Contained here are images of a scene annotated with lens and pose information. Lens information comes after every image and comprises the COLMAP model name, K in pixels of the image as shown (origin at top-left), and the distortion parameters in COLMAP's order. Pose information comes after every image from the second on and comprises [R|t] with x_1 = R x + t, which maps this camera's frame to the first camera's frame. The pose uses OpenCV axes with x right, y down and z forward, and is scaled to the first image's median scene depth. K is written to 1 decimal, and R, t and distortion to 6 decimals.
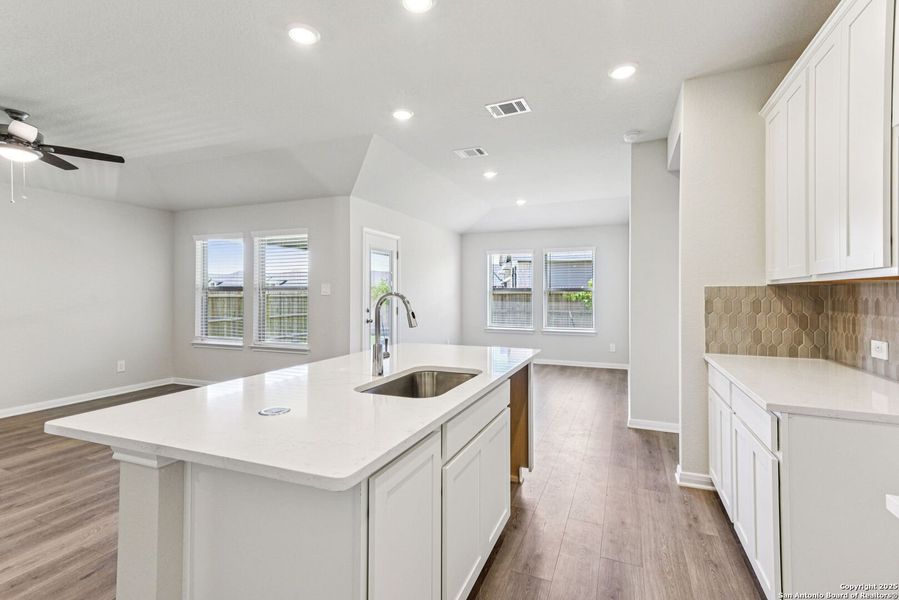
lens RADIAL K [[424.5, 0, 450.0], [0, 424.5, 296.1], [0, 0, 1]] dist [0.035171, -0.000290]
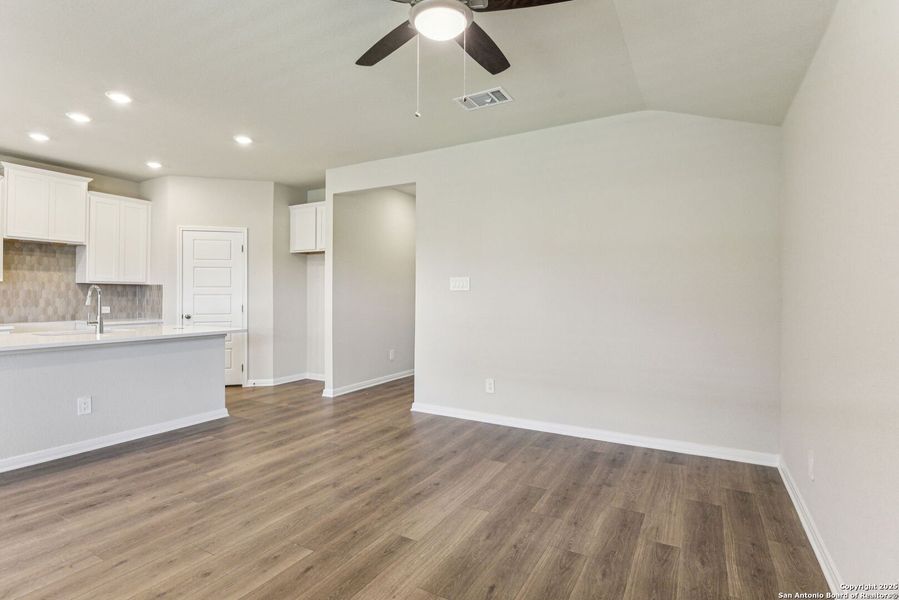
lens RADIAL K [[443.9, 0, 446.5], [0, 443.9, 297.0], [0, 0, 1]] dist [-0.021836, -0.001456]
pose [[-0.992442, -0.005786, 0.122578, -1.369147], [-0.004512, 0.999933, 0.010669, 0.011557], [-0.122632, 0.010035, -0.992402, 1.987551]]
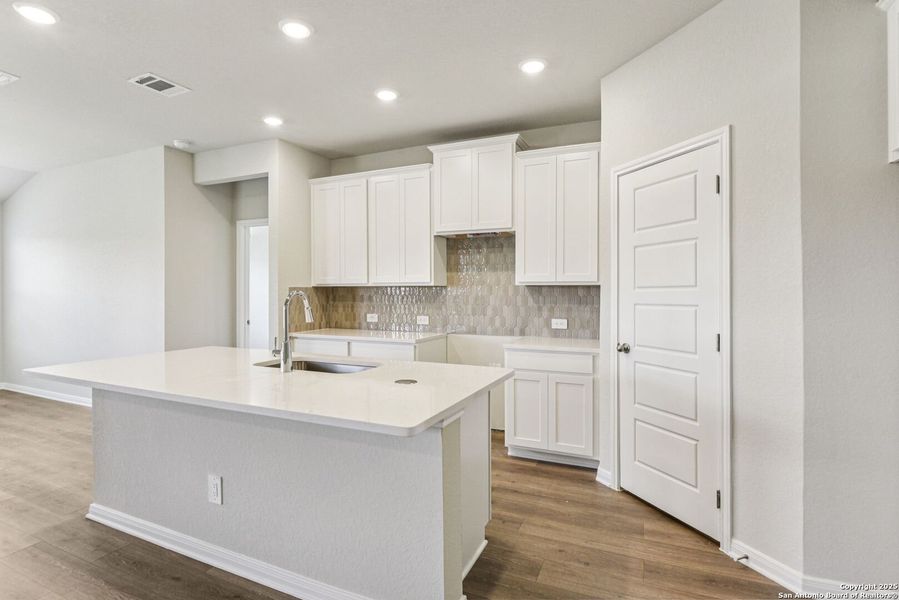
lens RADIAL K [[451.7, 0, 446.0], [0, 451.7, 295.6], [0, 0, 1]] dist [-0.004100, -0.012116]
pose [[0.027047, -0.006542, 0.999613, -0.962869], [0.005187, 0.999966, 0.006404, 0.000558], [-0.999621, 0.005012, 0.027080, 0.452610]]
